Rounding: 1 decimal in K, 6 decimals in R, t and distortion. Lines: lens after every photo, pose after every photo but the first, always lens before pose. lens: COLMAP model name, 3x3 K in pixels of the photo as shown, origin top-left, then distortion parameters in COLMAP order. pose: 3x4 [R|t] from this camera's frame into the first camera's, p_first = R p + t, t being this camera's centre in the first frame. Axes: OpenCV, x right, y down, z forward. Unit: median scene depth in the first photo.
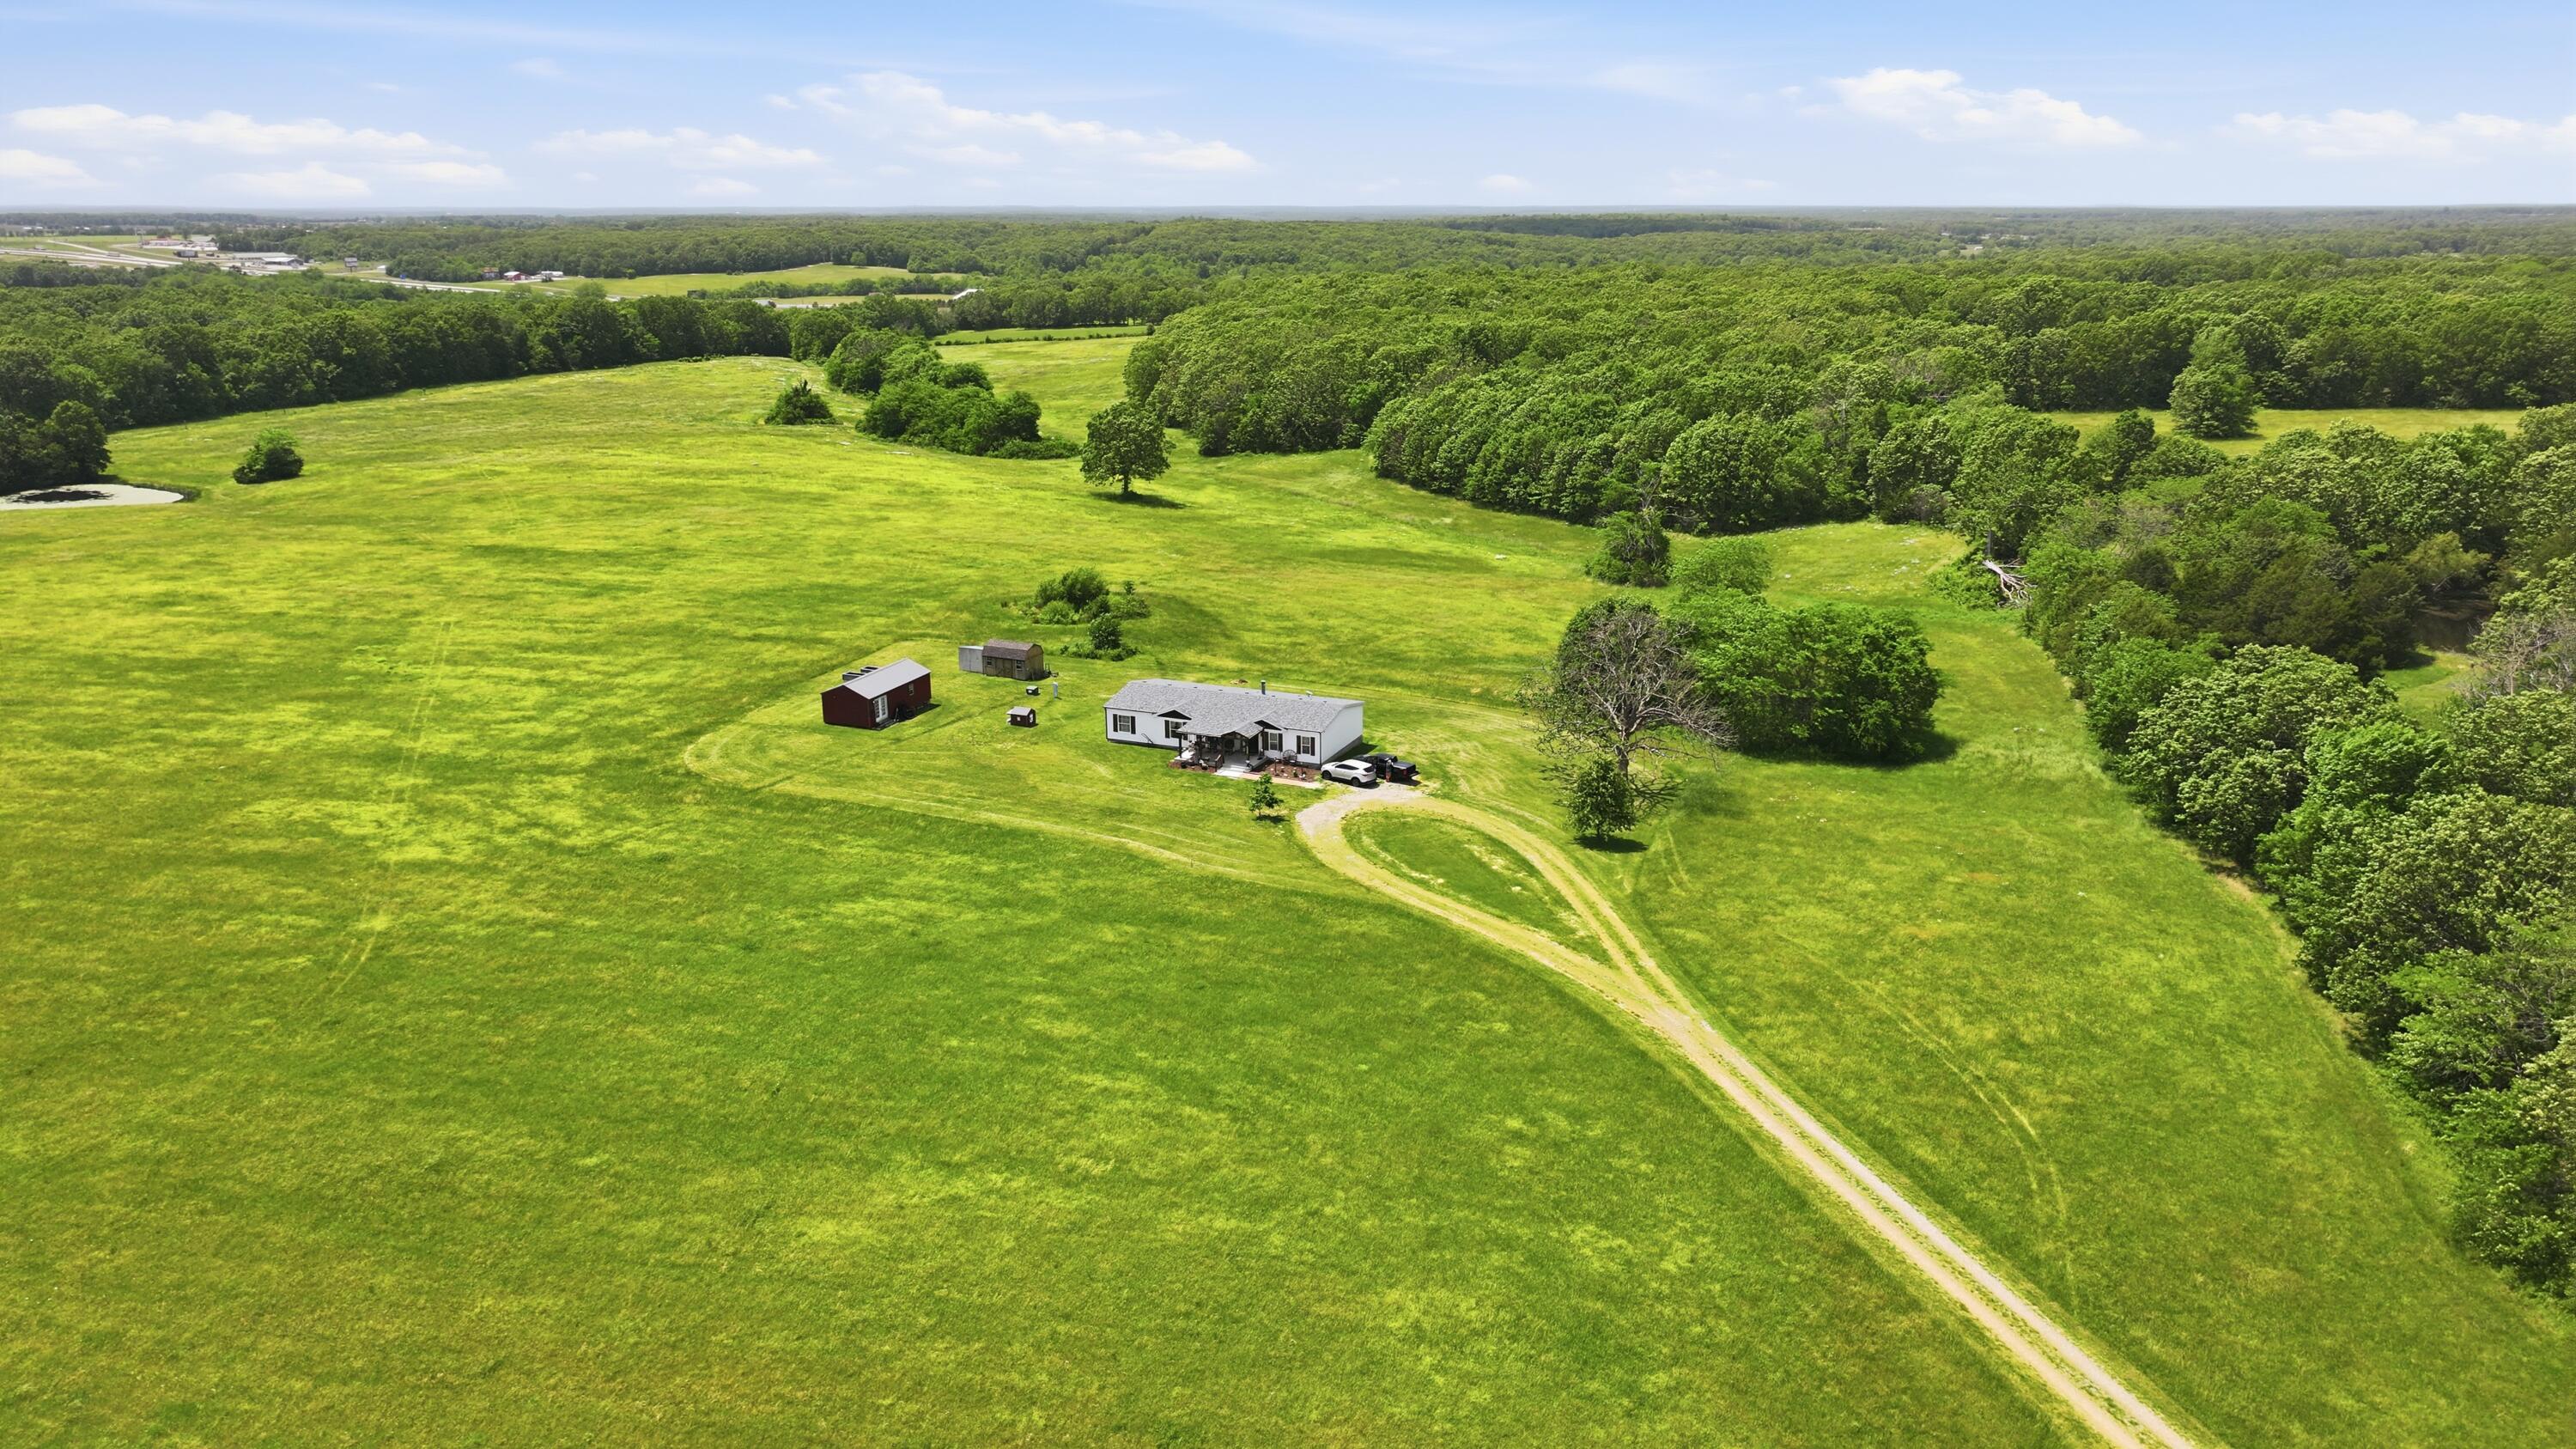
lens RADIAL K [[1799.7, 0, 1299.0], [0, 1799.7, 719.7], [0, 0, 1]] dist [0.015365, -0.004174]
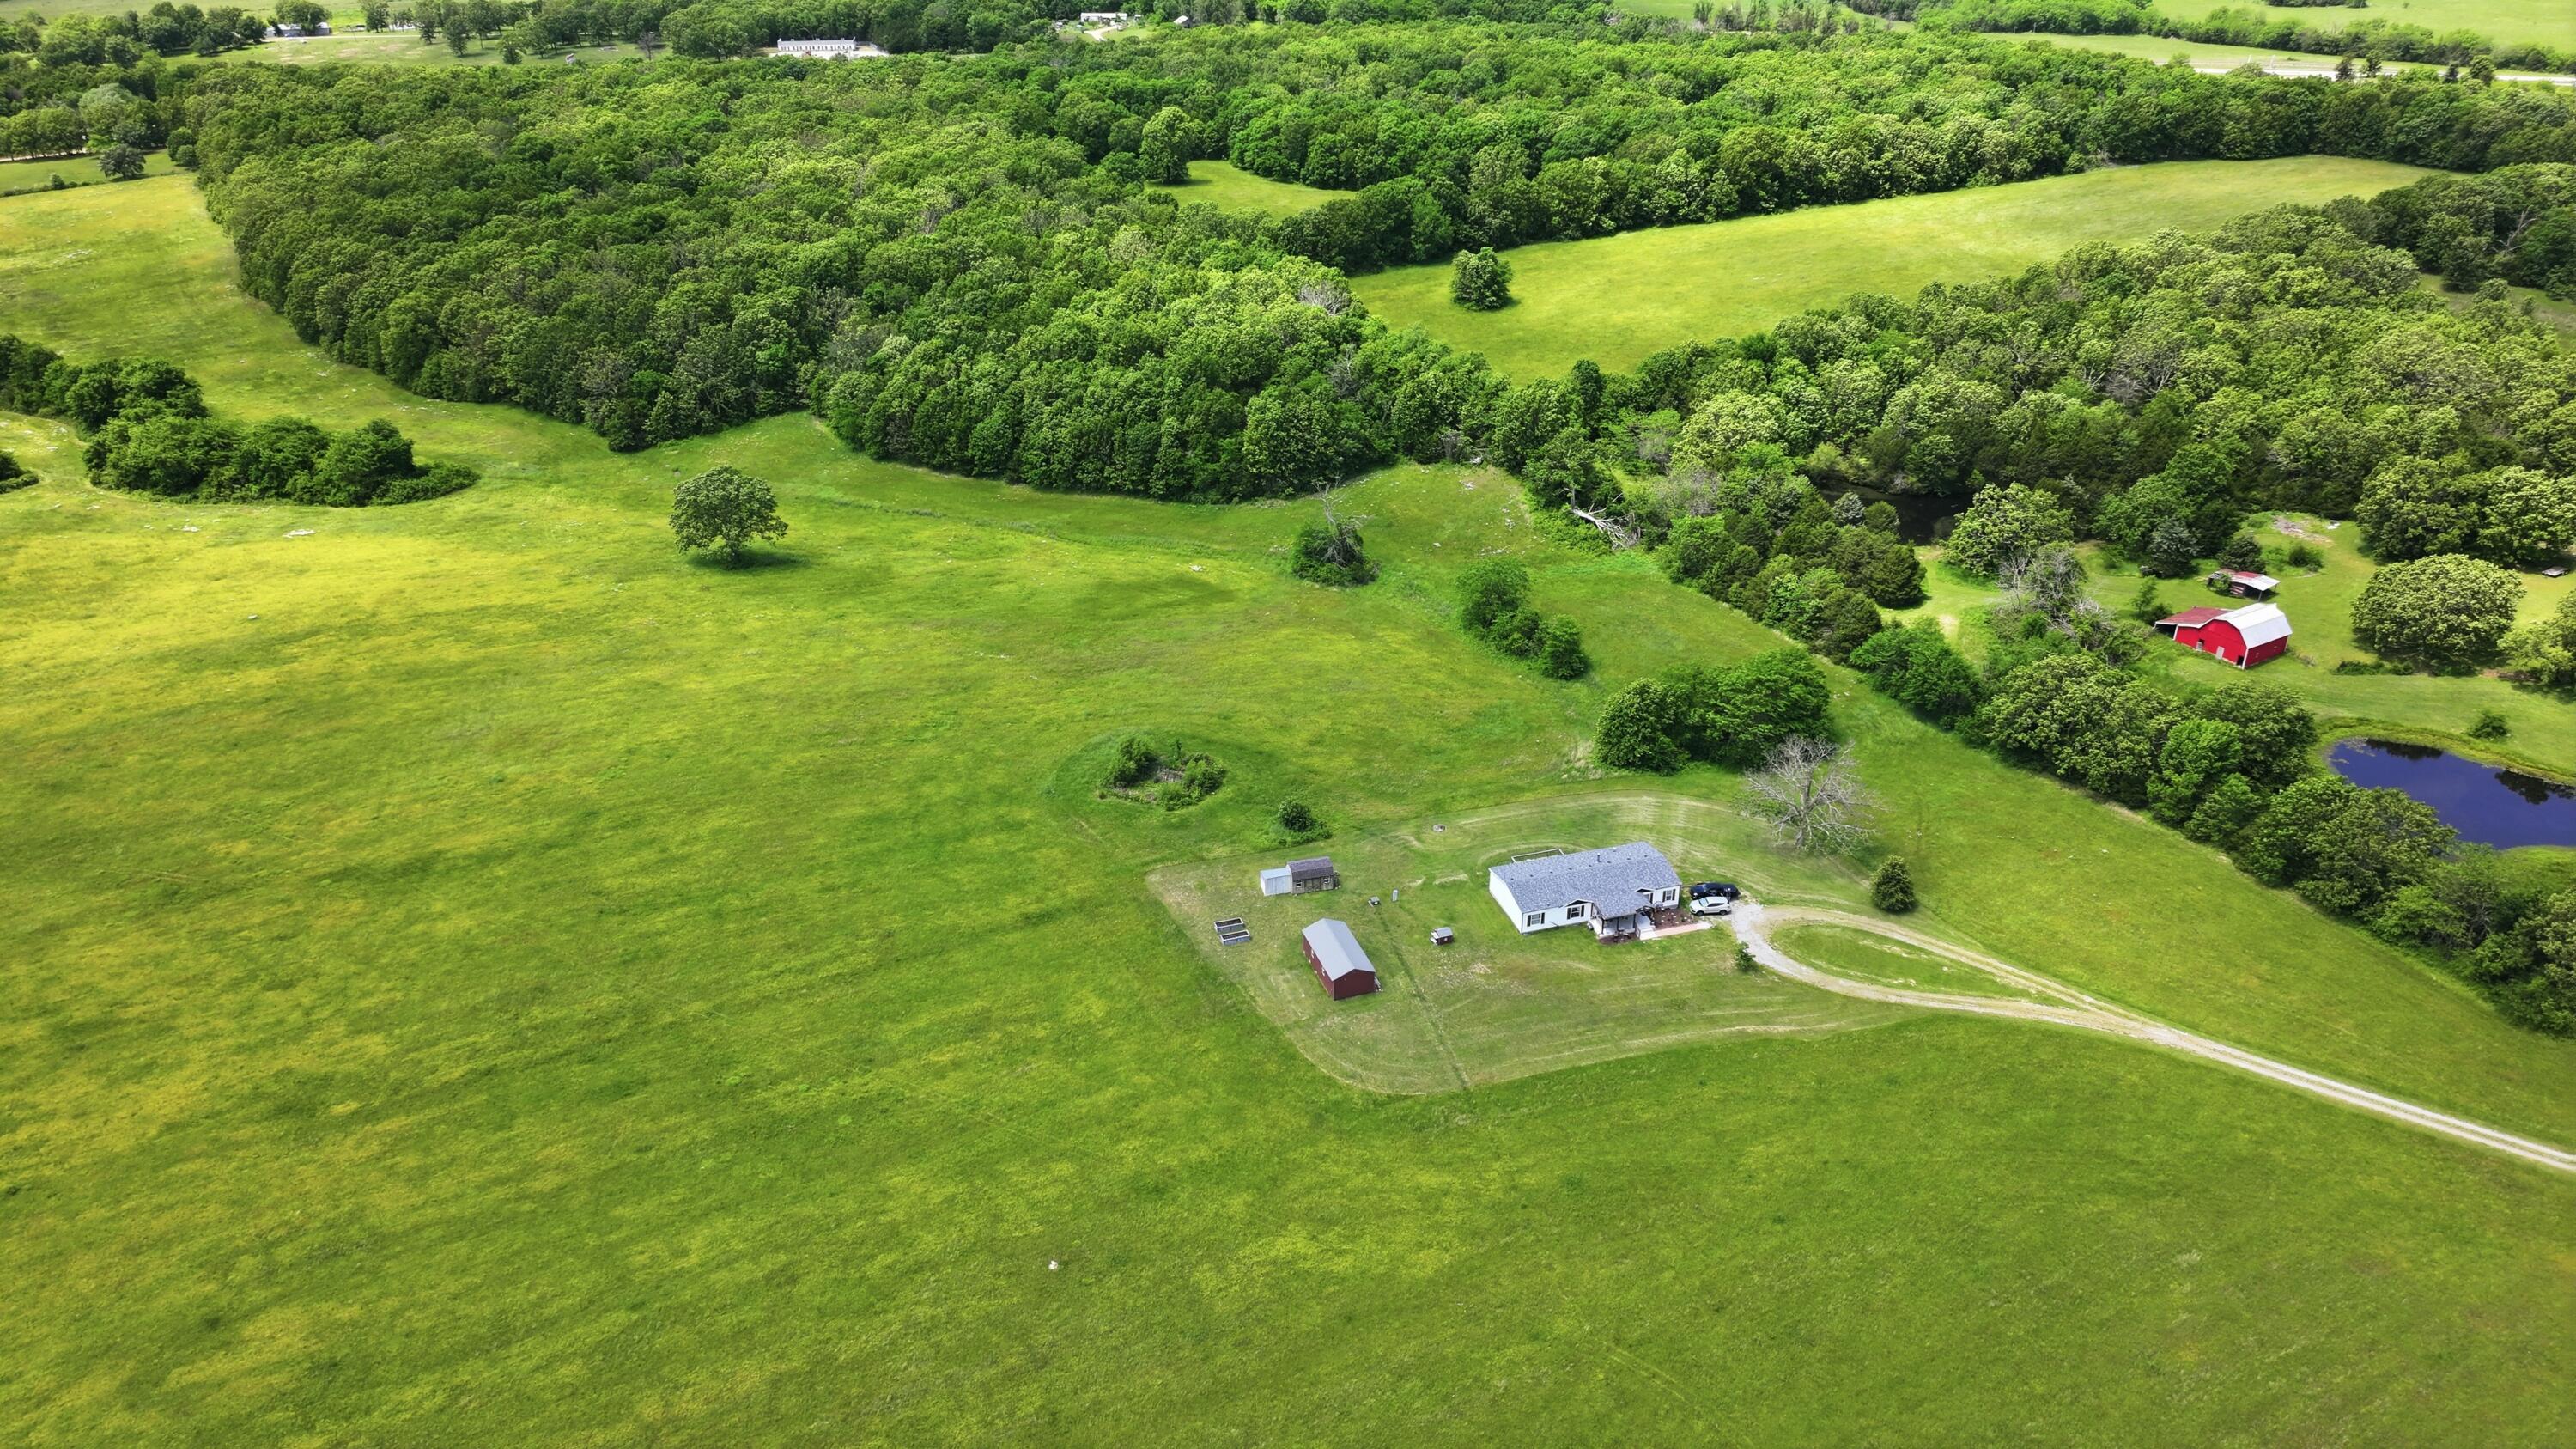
lens RADIAL K [[1799.7, 0, 1299.0], [0, 1799.7, 719.7], [0, 0, 1]] dist [0.015365, -0.004174]
pose [[0.765034, -0.299153, 0.570290, -0.513800], [0.176677, 0.949077, 0.260841, -0.280451], [-0.619280, -0.098795, 0.778930, 0.042741]]
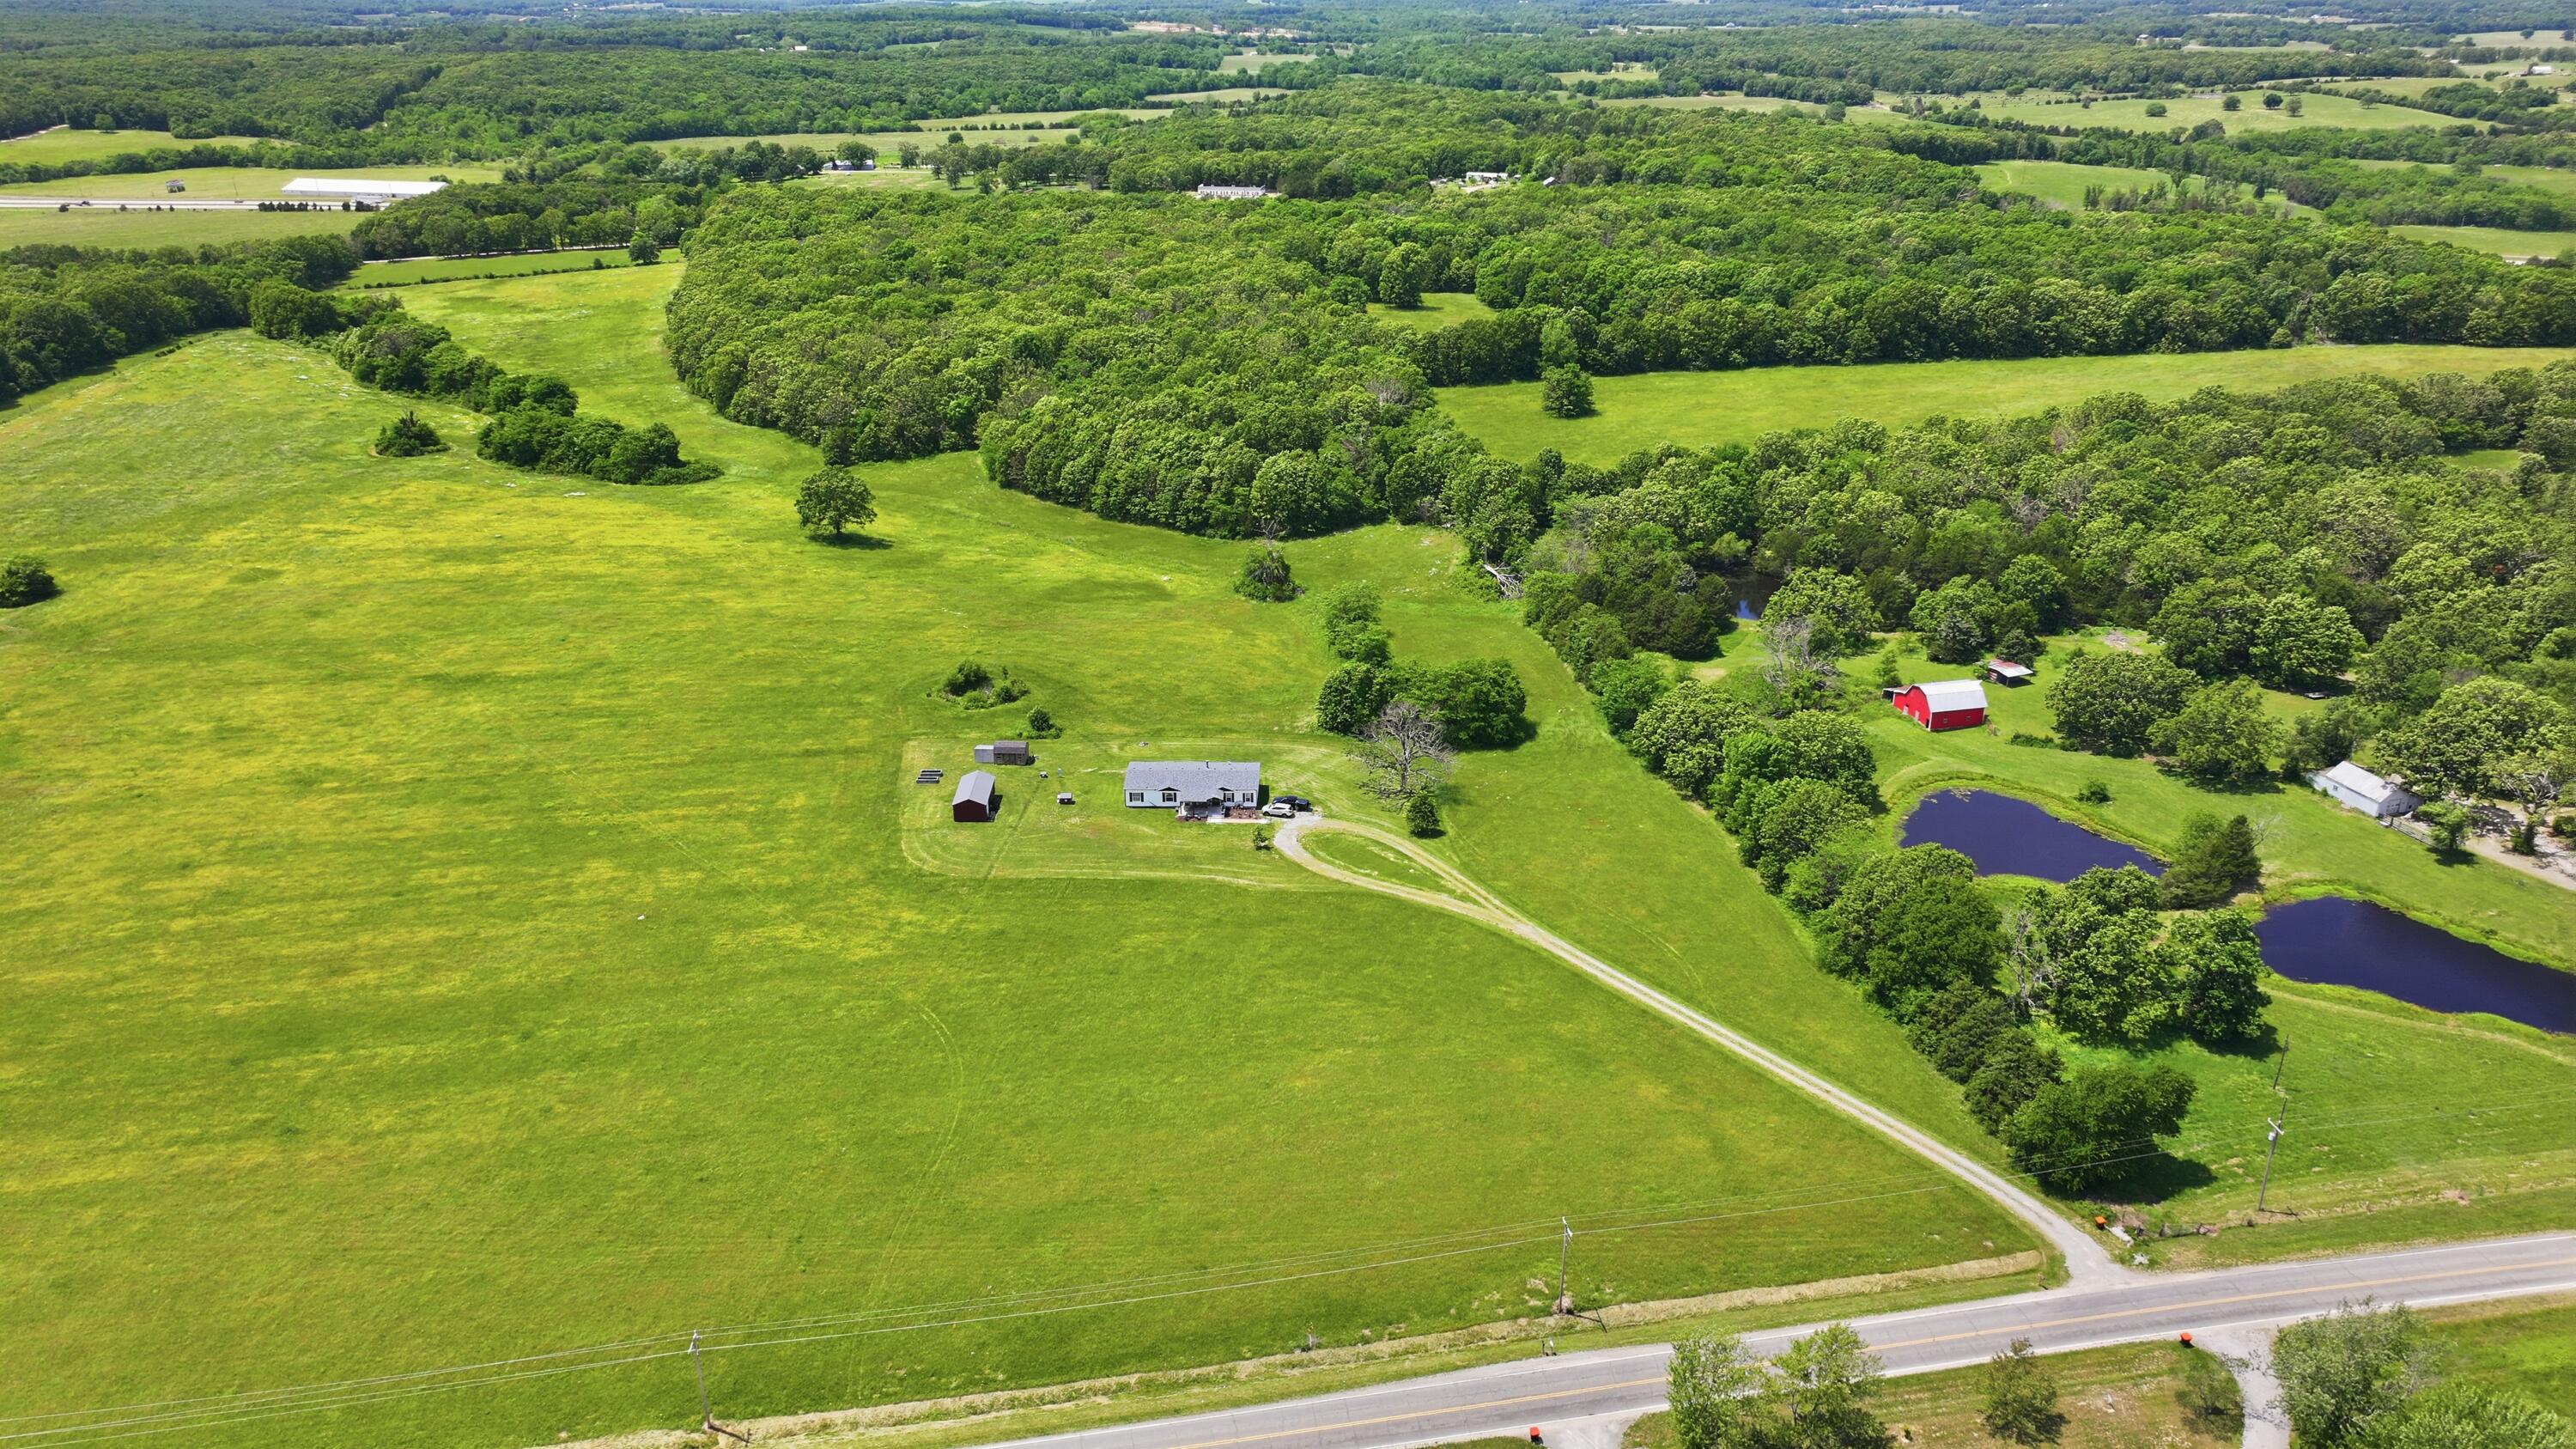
lens RADIAL K [[1799.7, 0, 1299.0], [0, 1799.7, 719.7], [0, 0, 1]] dist [0.015365, -0.004174]
pose [[0.925478, -0.144976, 0.349960, -0.300217], [0.102212, 0.985170, 0.137817, -0.161590], [-0.364750, -0.091776, 0.926571, -0.370699]]
